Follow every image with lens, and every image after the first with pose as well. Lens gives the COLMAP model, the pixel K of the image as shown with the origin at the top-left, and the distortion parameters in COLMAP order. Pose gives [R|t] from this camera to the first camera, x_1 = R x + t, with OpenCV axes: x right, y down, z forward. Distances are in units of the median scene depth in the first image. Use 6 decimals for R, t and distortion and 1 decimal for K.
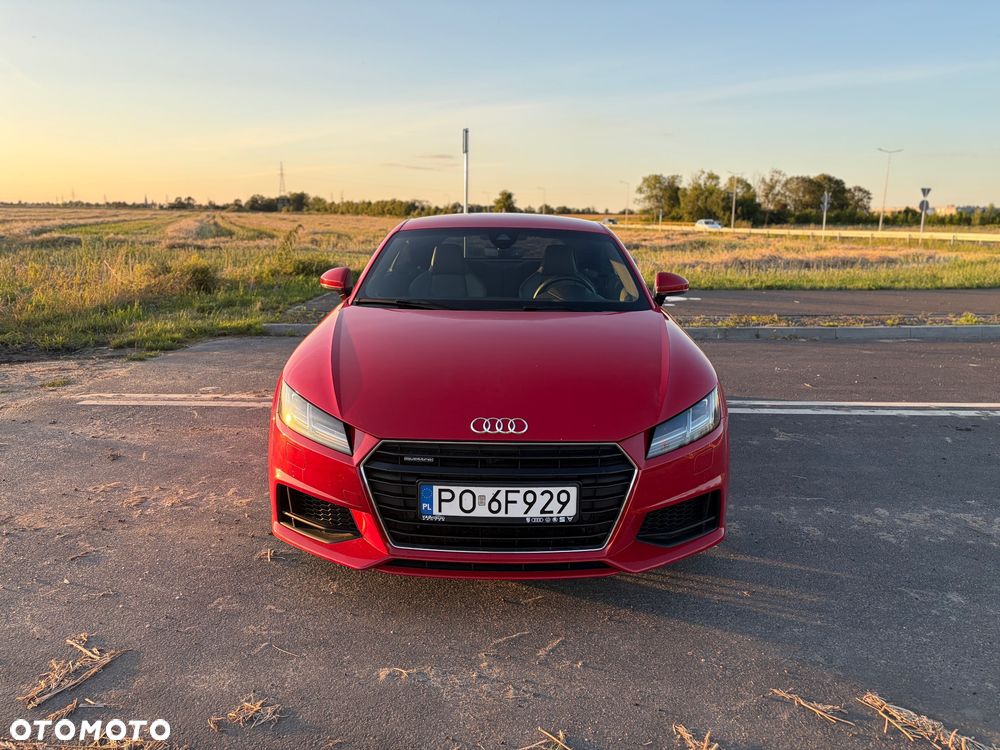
lens RADIAL K [[762.1, 0, 504.6], [0, 762.1, 364.5], [0, 0, 1]] dist [0.037228, -0.028264]
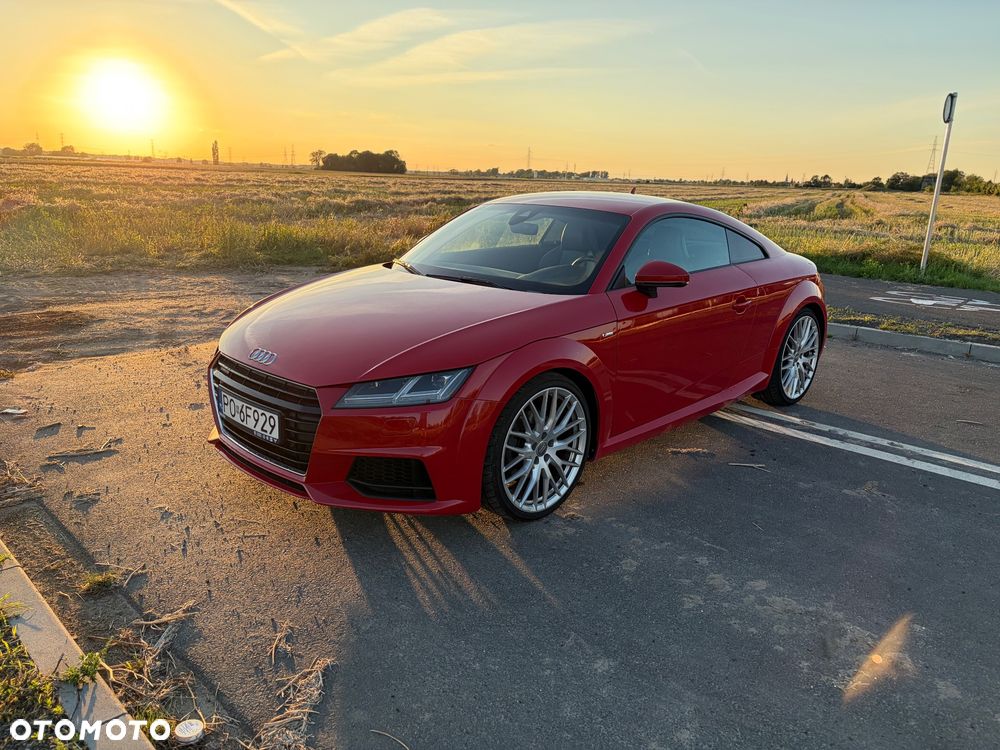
lens RADIAL K [[760.5, 0, 500.4], [0, 760.5, 372.6], [0, 0, 1]] dist [0.033247, -0.026025]
pose [[0.711315, 0.180022, -0.679428, 1.153742], [-0.154567, 0.983045, 0.098648, -0.080935], [0.685667, 0.034847, 0.727080, 0.357484]]
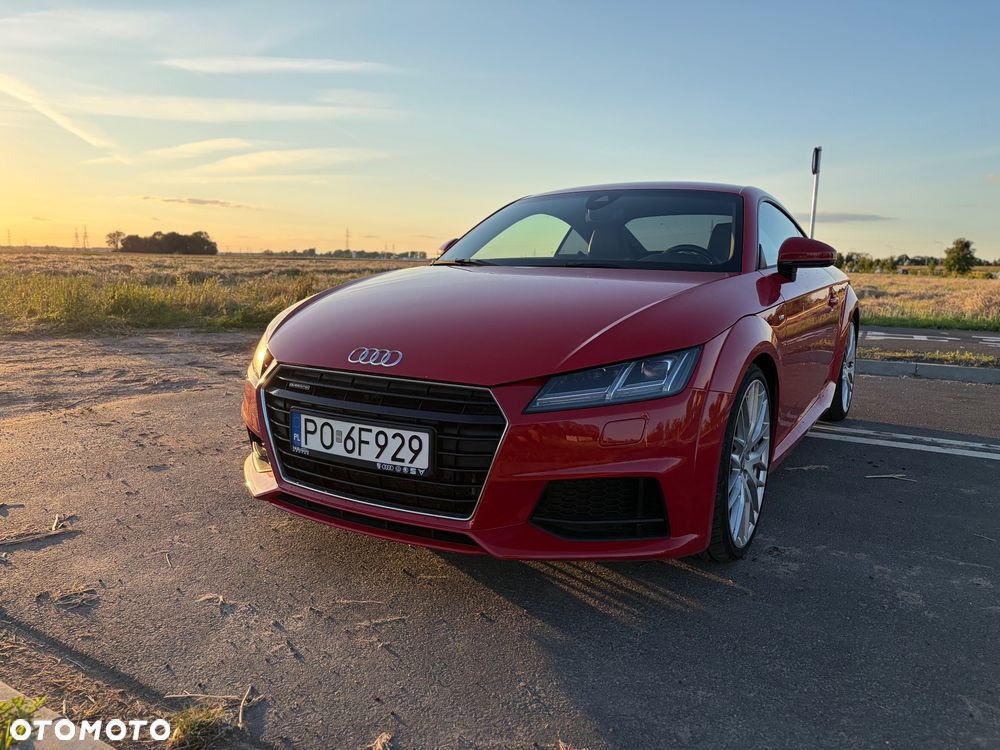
lens RADIAL K [[762.1, 0, 504.6], [0, 762.1, 364.5], [0, 0, 1]] dist [0.037228, -0.028264]
pose [[0.857408, 0.067220, -0.510228, 0.579473], [-0.102604, 0.993857, -0.041485, 0.111457], [0.504305, 0.087921, 0.859038, 0.324702]]
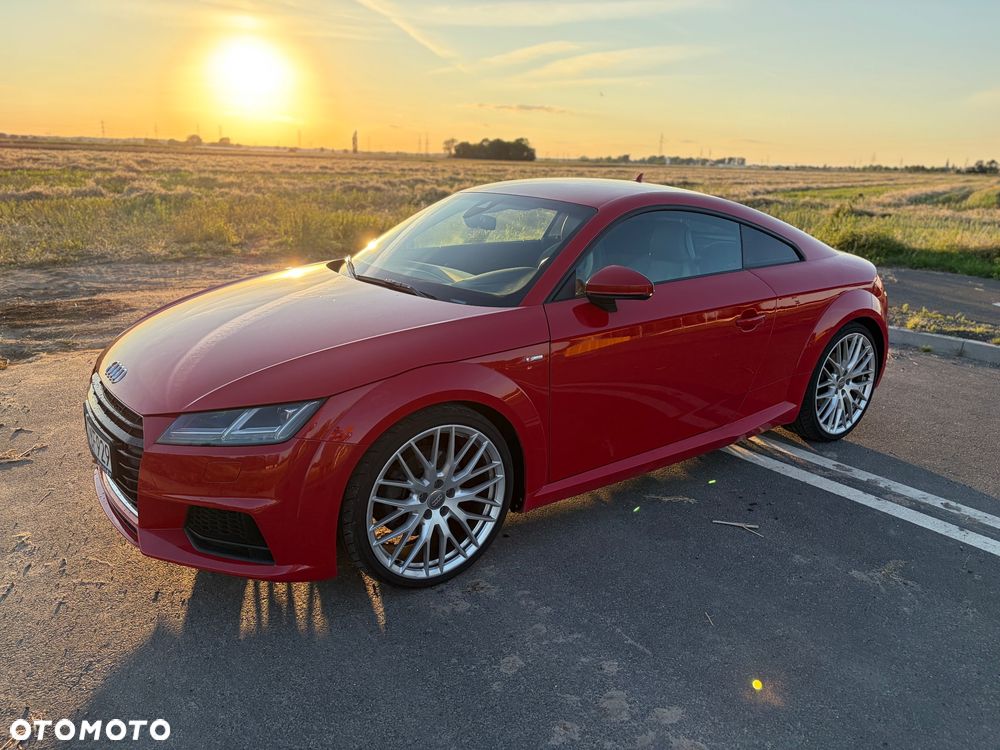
lens RADIAL K [[758.3, 0, 503.7], [0, 758.3, 378.8], [0, 0, 1]] dist [0.026134, -0.004929]
pose [[0.589433, 0.222415, -0.776595, 1.170241], [-0.172898, 0.973807, 0.147668, -0.167358], [0.789098, 0.047232, 0.612449, 0.784691]]
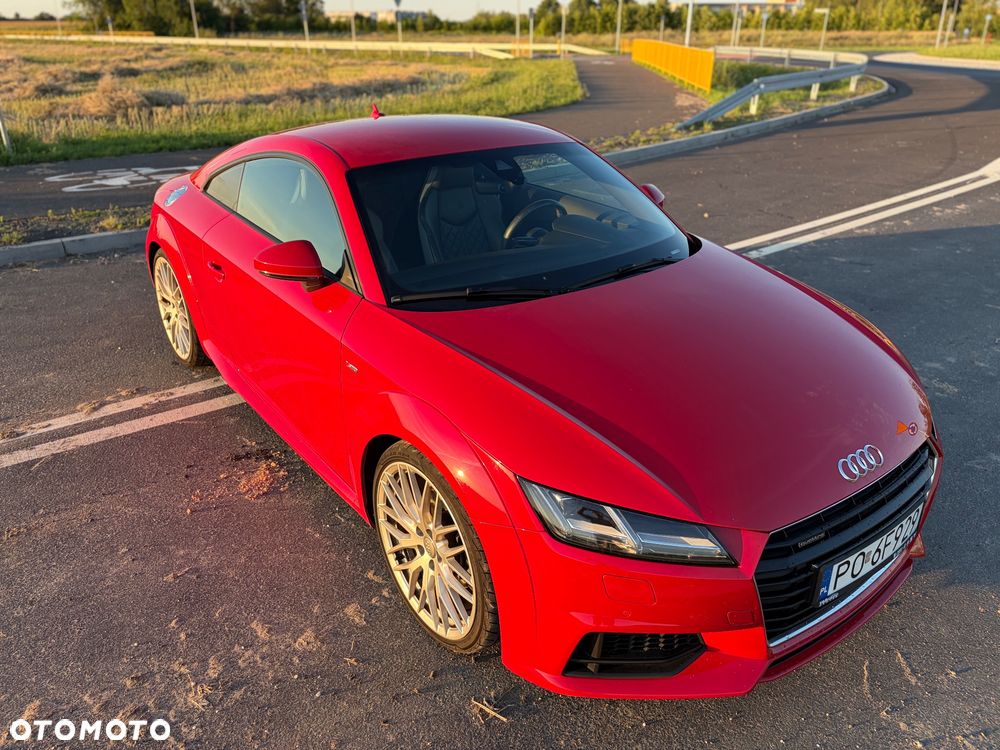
lens RADIAL K [[769.1, 0, 505.3], [0, 769.1, 352.1], [0, 0, 1]] dist [0.024006, -0.012046]
pose [[0.791481, -0.251715, 0.556954, -0.741585], [0.127935, 0.959299, 0.251748, -0.289906], [-0.597654, -0.128000, 0.791470, 0.595154]]
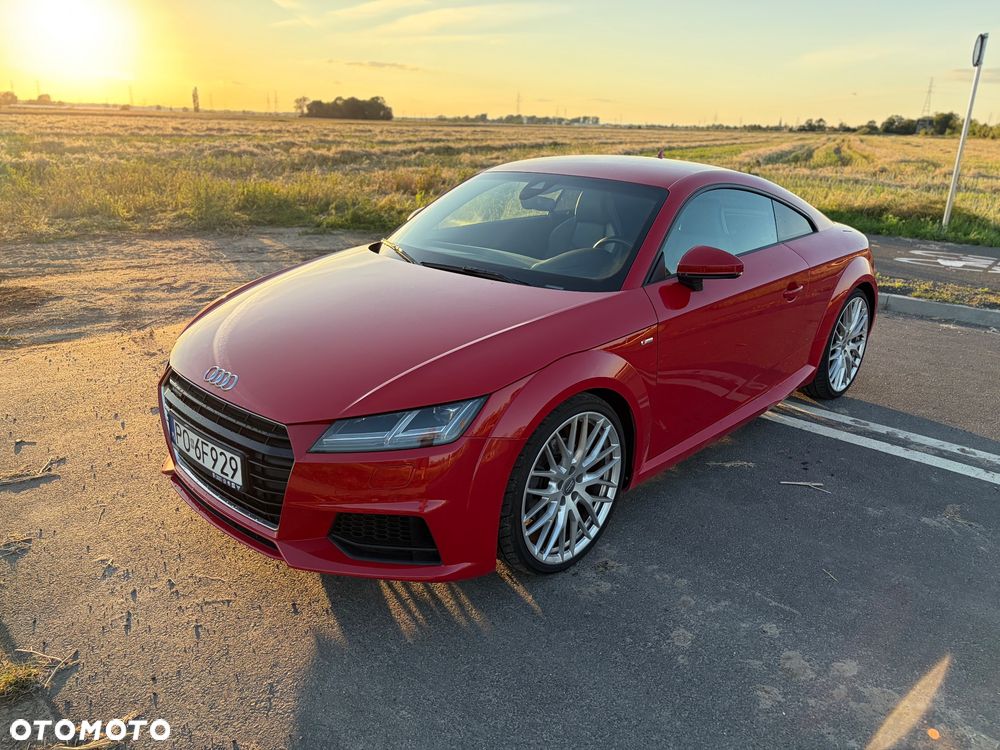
lens RADIAL K [[760.5, 0, 500.4], [0, 760.5, 372.6], [0, 0, 1]] dist [0.033247, -0.026025]
pose [[0.721076, 0.215669, -0.658435, 0.939678], [-0.145523, 0.976265, 0.160406, -0.146343], [0.677402, -0.019847, 0.735345, 0.514268]]
